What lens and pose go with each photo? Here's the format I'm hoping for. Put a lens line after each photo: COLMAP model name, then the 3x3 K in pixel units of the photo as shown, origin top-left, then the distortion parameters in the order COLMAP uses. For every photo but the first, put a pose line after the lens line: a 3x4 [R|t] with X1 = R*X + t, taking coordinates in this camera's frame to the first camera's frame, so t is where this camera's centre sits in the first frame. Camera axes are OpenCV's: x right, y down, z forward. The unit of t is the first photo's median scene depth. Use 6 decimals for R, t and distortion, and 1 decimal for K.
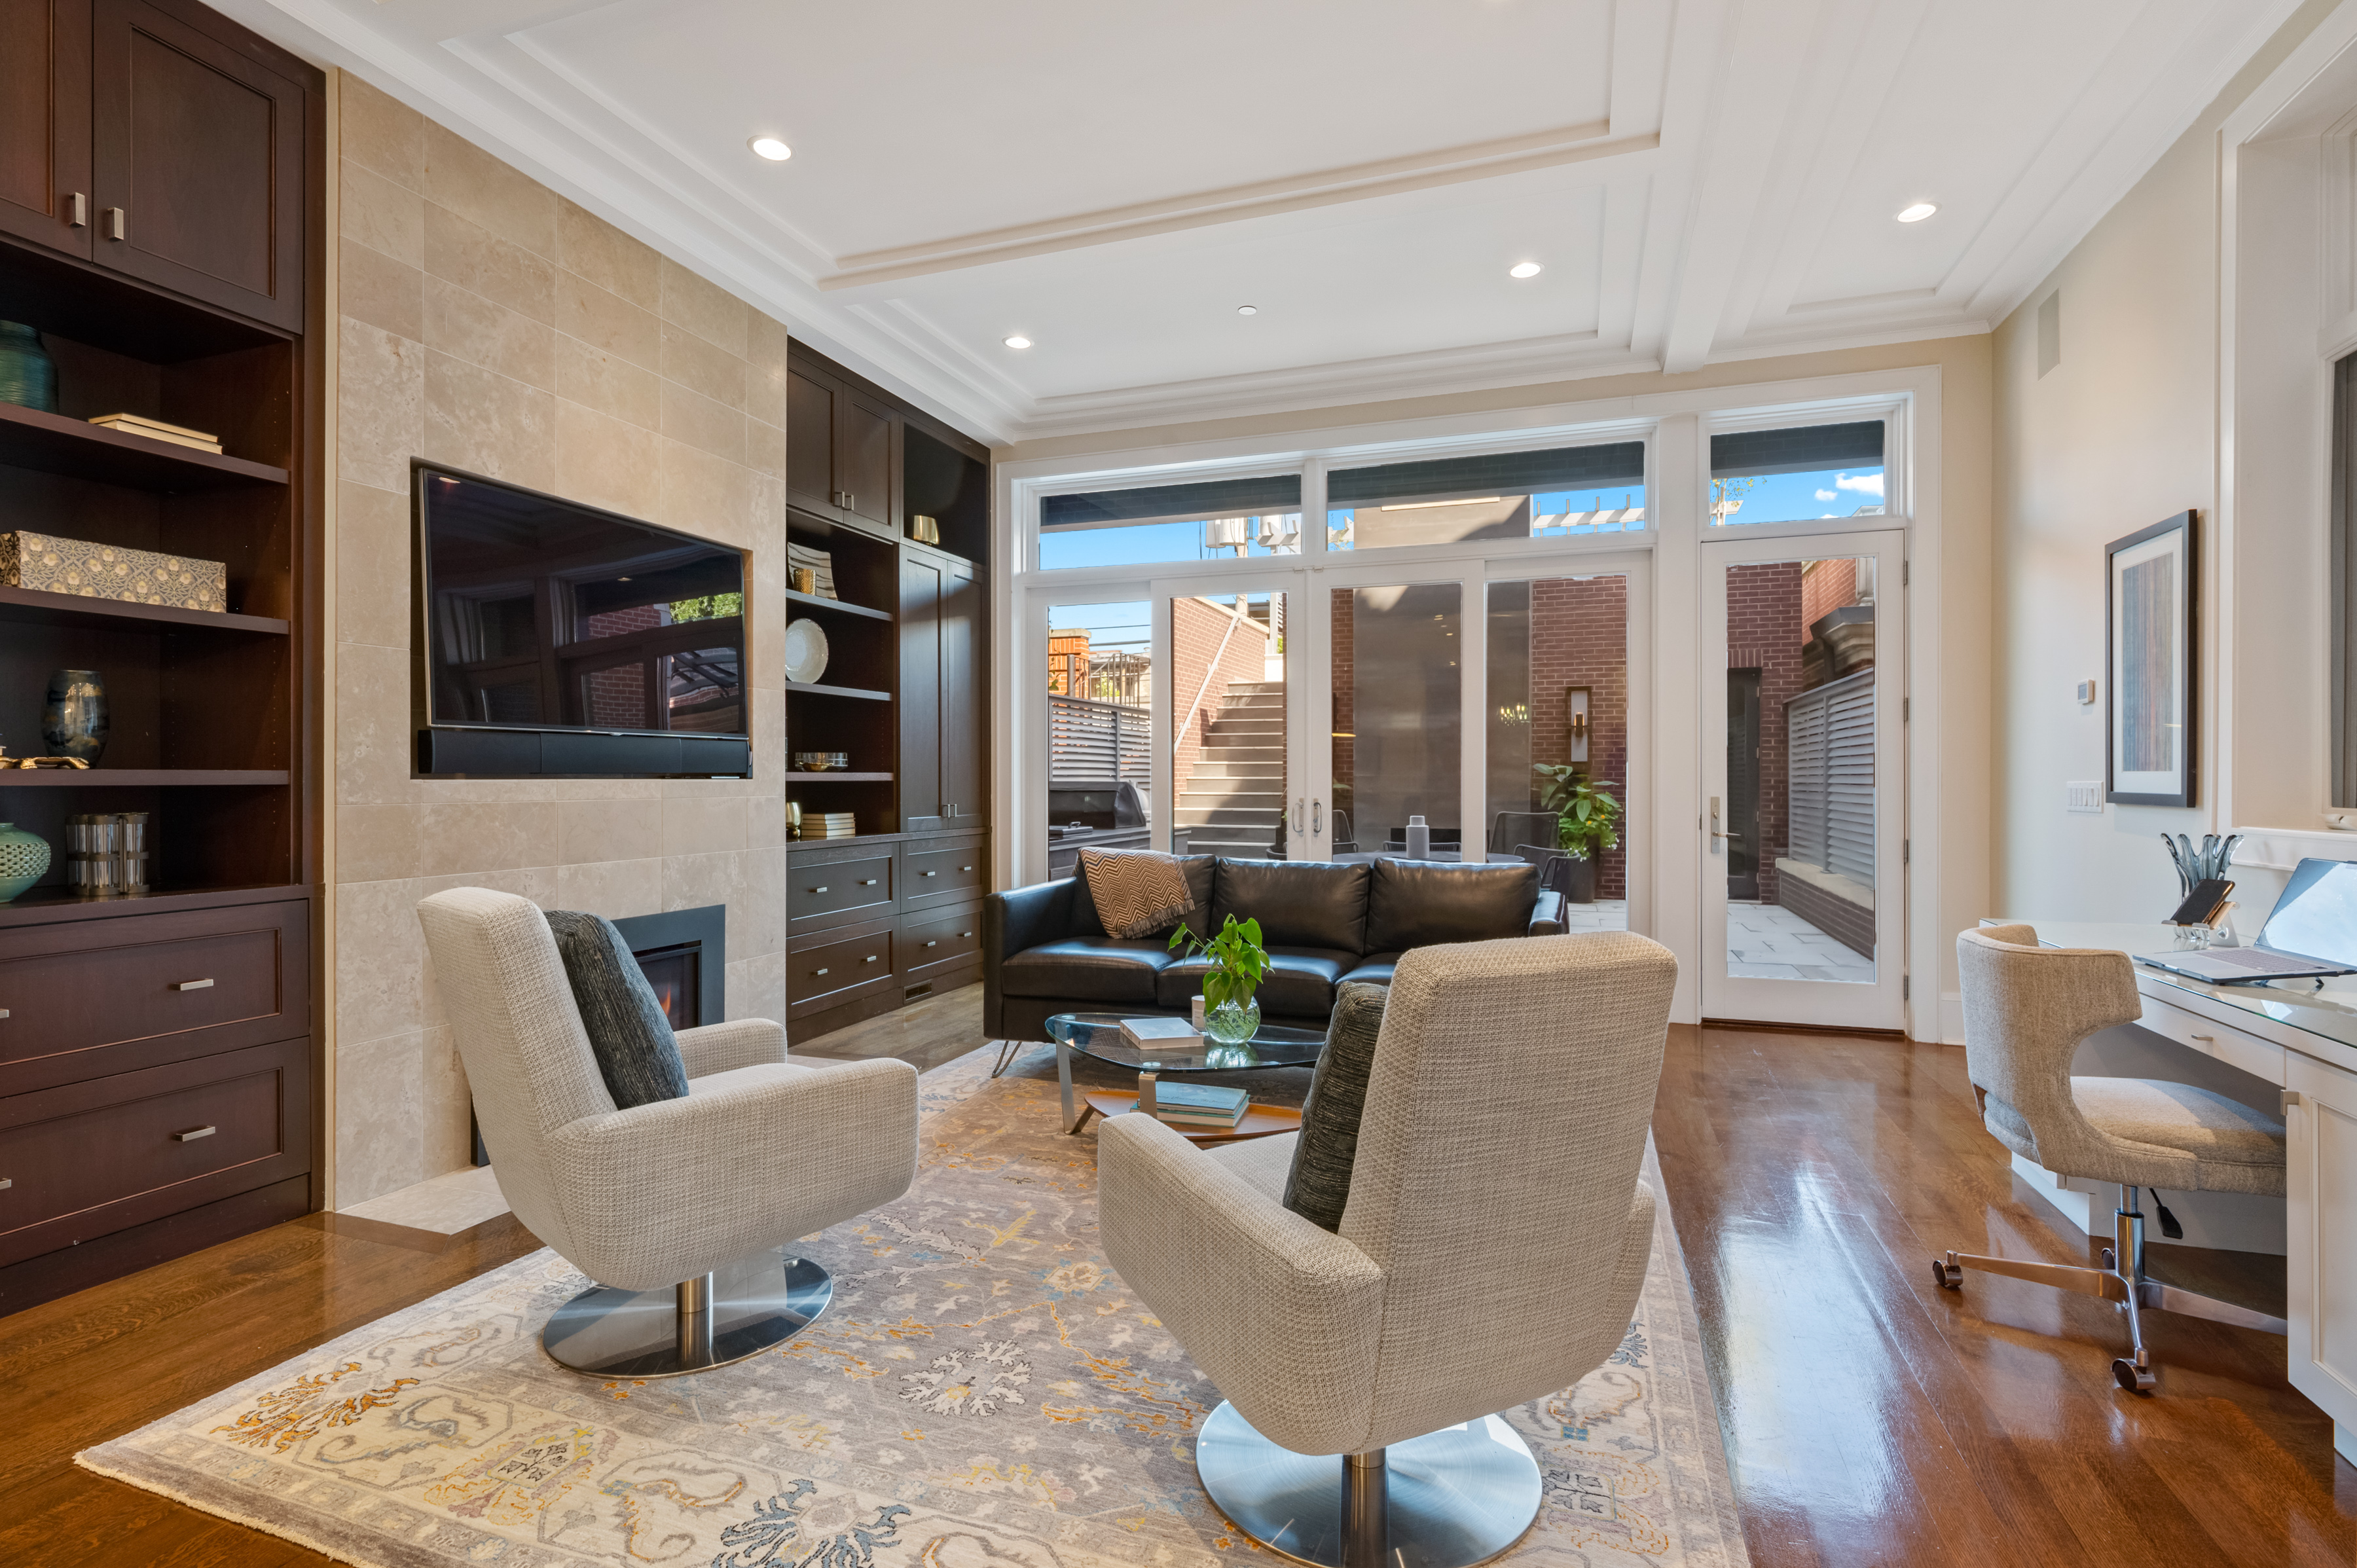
lens RADIAL K [[1109.4, 0, 1179.3], [0, 1109.4, 780.7], [0, 0, 1]] dist [-0.000429, 0.000172]
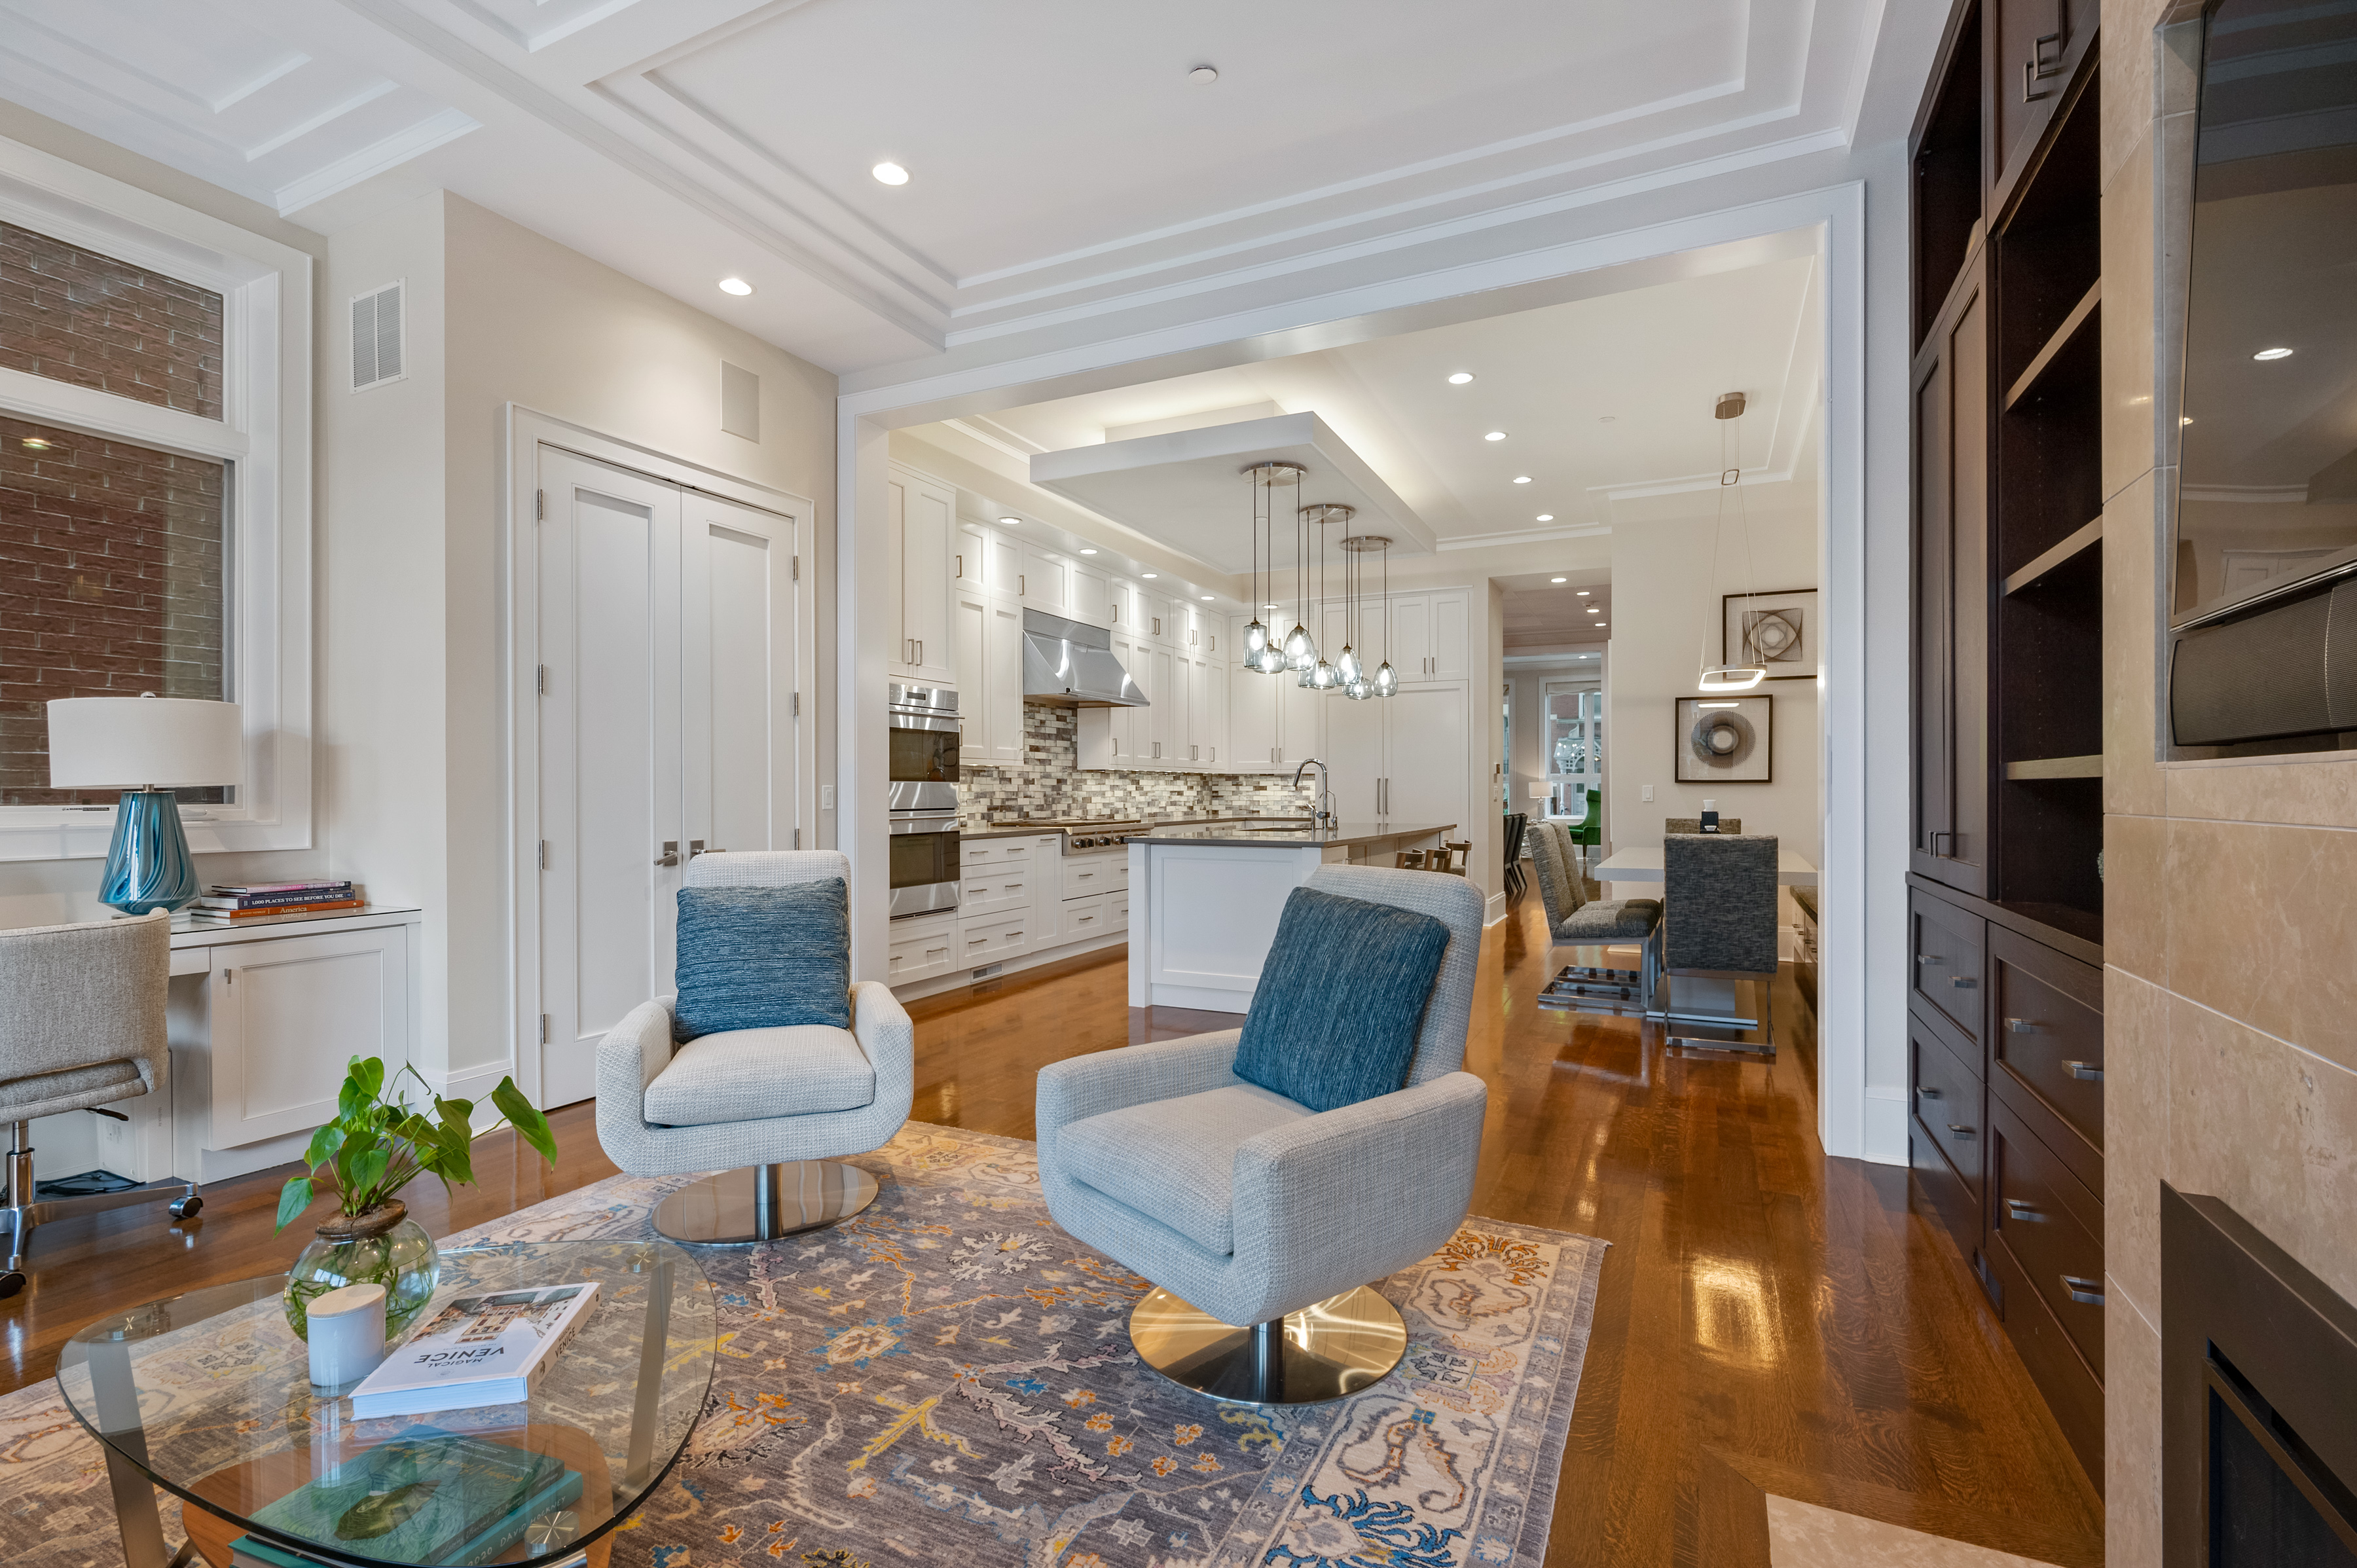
lens RADIAL K [[1109.4, 0, 1167.1], [0, 1109.4, 789.0], [0, 0, 1]] dist [-0.000429, 0.000172]
pose [[-0.992242, 0.001387, 0.124310, -0.437924], [0.001402, 0.999999, 0.000030, 0.011025], [-0.124310, 0.000204, -0.992243, 1.820451]]
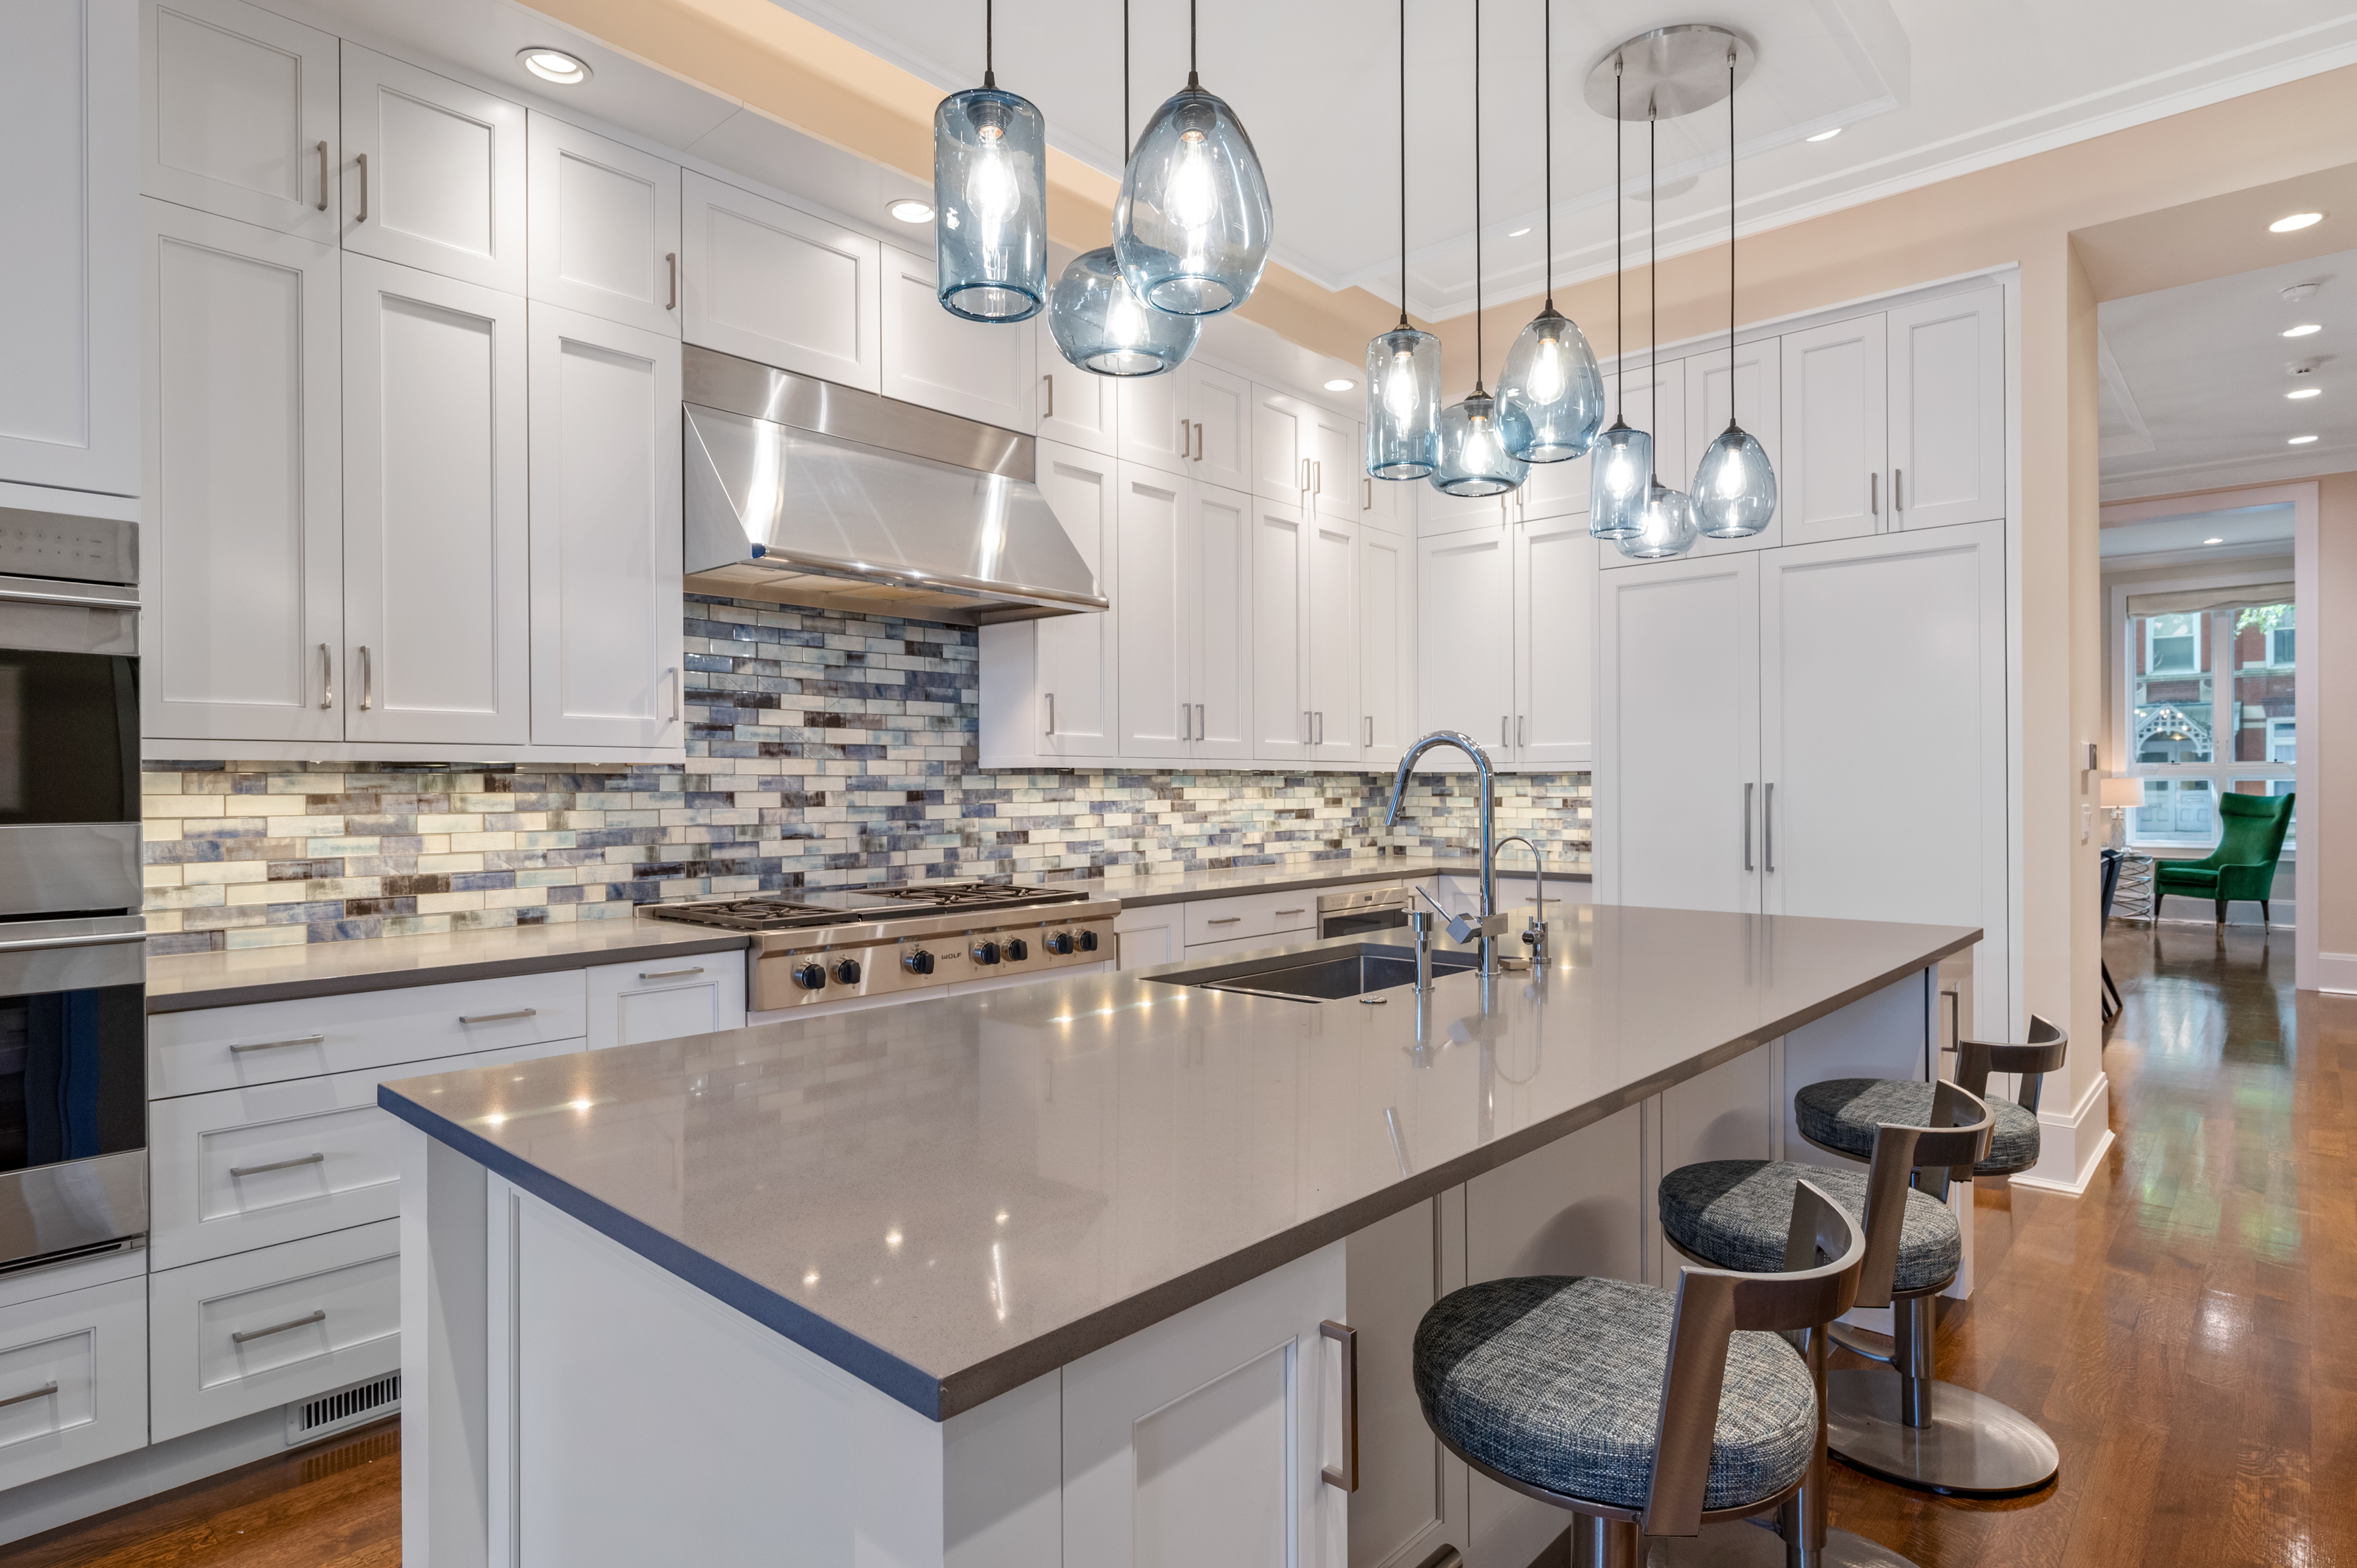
lens RADIAL K [[1259.8, 0, 1179.5], [0, 1259.8, 788.7], [0, 0, 1]] dist [-0.003196, -0.000743]
pose [[-0.920075, 0.001910, 0.391737, -0.626281], [0.004089, 0.999980, 0.004730, -0.025763], [-0.391721, 0.005954, -0.920065, 0.050259]]
